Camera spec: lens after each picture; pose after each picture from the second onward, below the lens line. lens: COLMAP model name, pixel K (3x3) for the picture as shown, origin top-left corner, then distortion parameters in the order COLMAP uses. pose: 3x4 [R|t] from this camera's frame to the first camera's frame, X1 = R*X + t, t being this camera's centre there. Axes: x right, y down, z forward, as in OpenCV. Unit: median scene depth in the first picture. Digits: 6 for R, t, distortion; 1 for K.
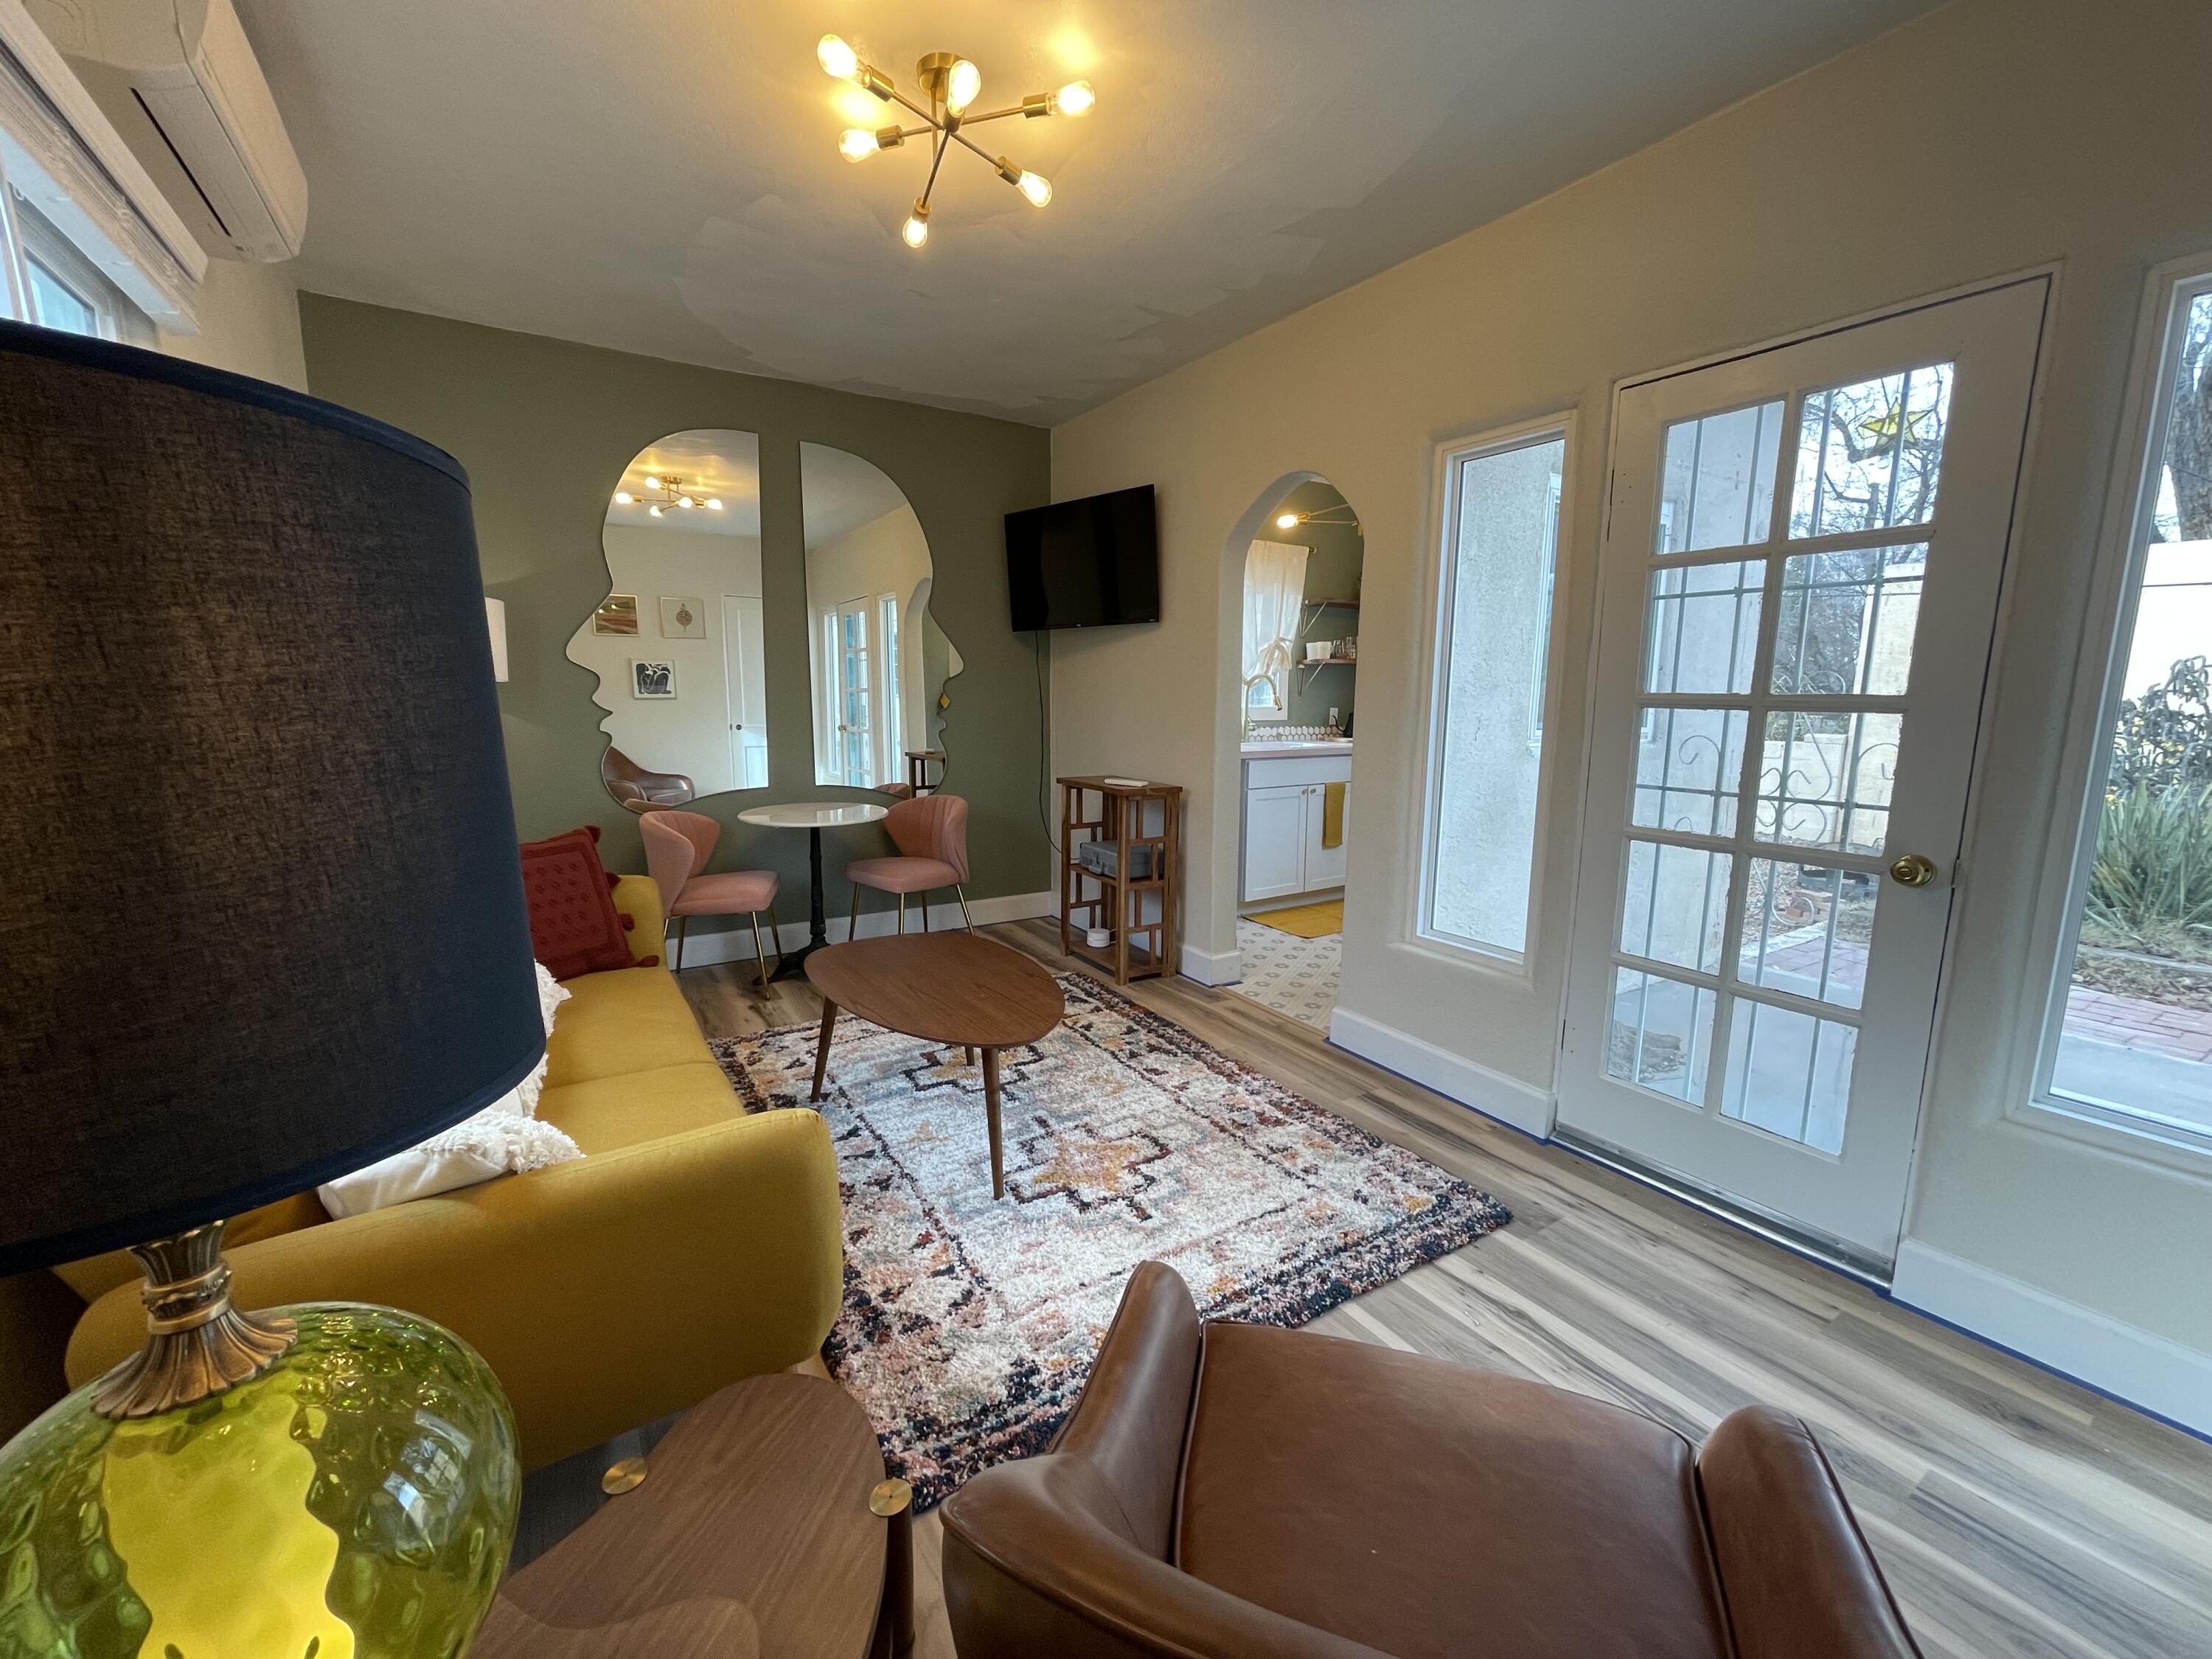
lens RADIAL K [[903.0, 0, 1110.6], [0, 903.0, 826.4], [0, 0, 1]] dist [-0.004940, -0.000558]
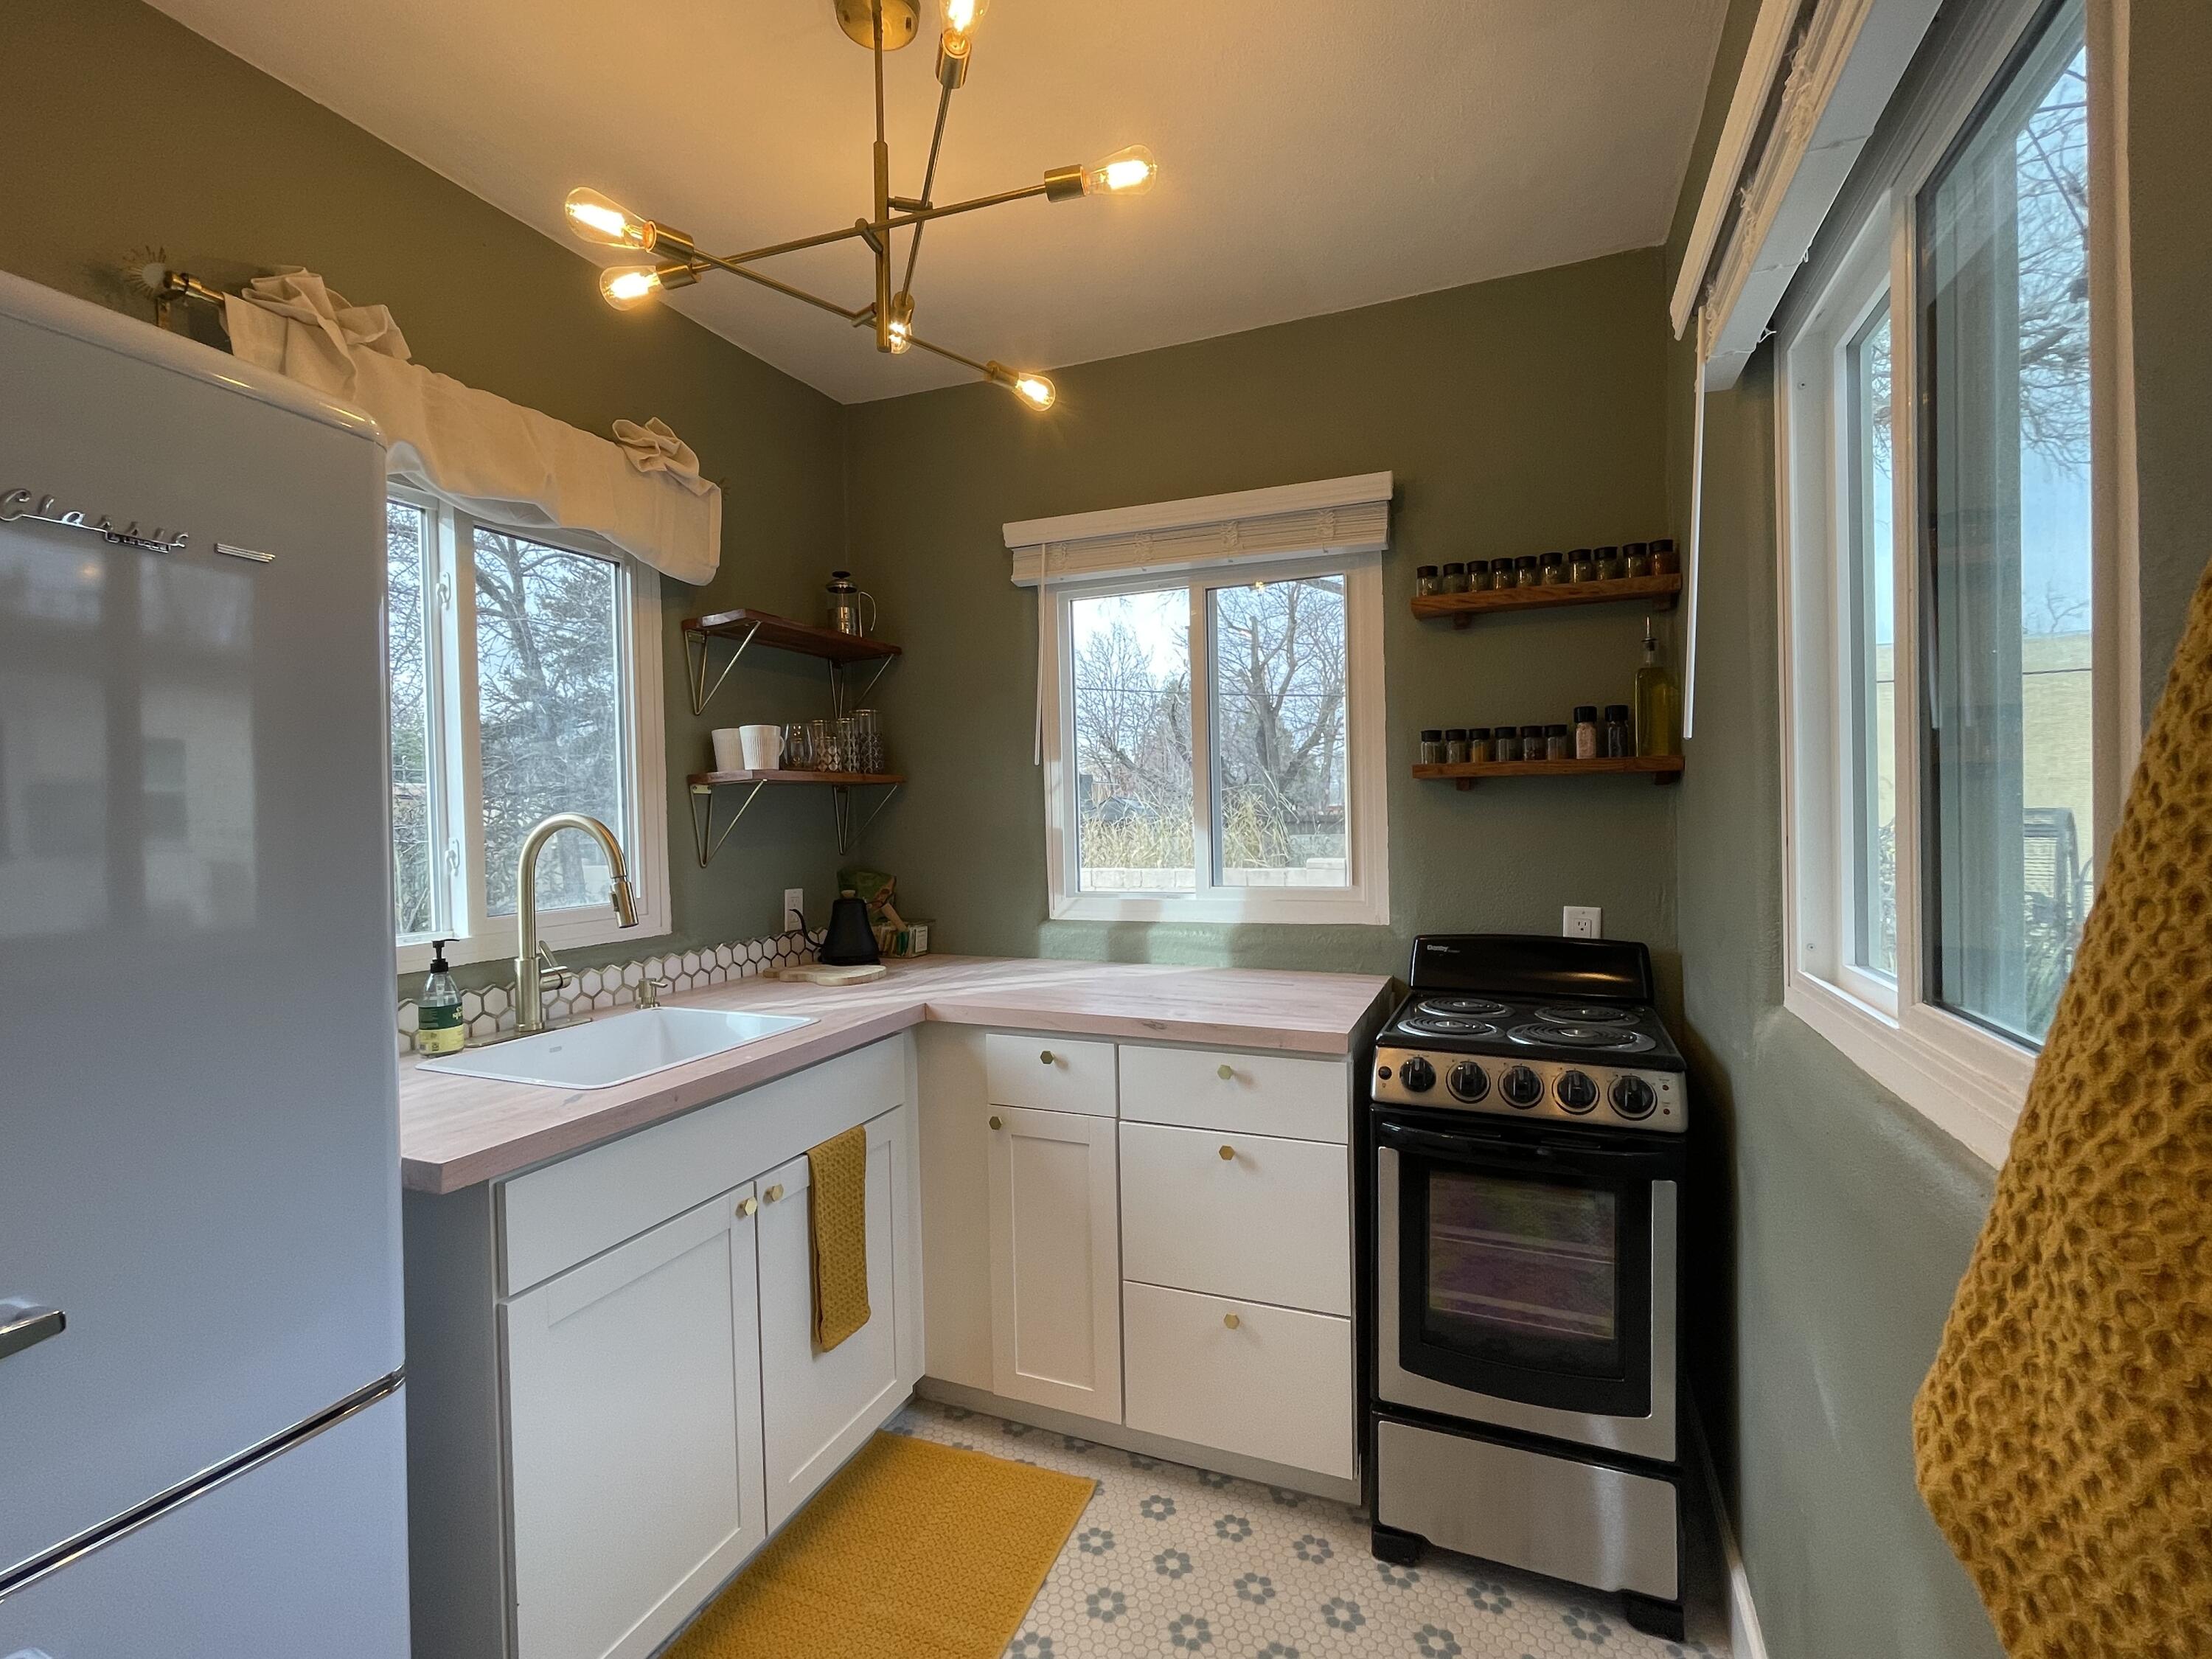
lens RADIAL K [[981.8, 0, 1100.1], [0, 981.8, 841.9], [0, 0, 1]] dist [-0.003546, -0.000063]
pose [[0.835726, -0.039149, 0.547749, 0.237608], [0.113308, 0.988285, -0.102244, -0.180310], [-0.537329, 0.147513, 0.830372, 1.091255]]
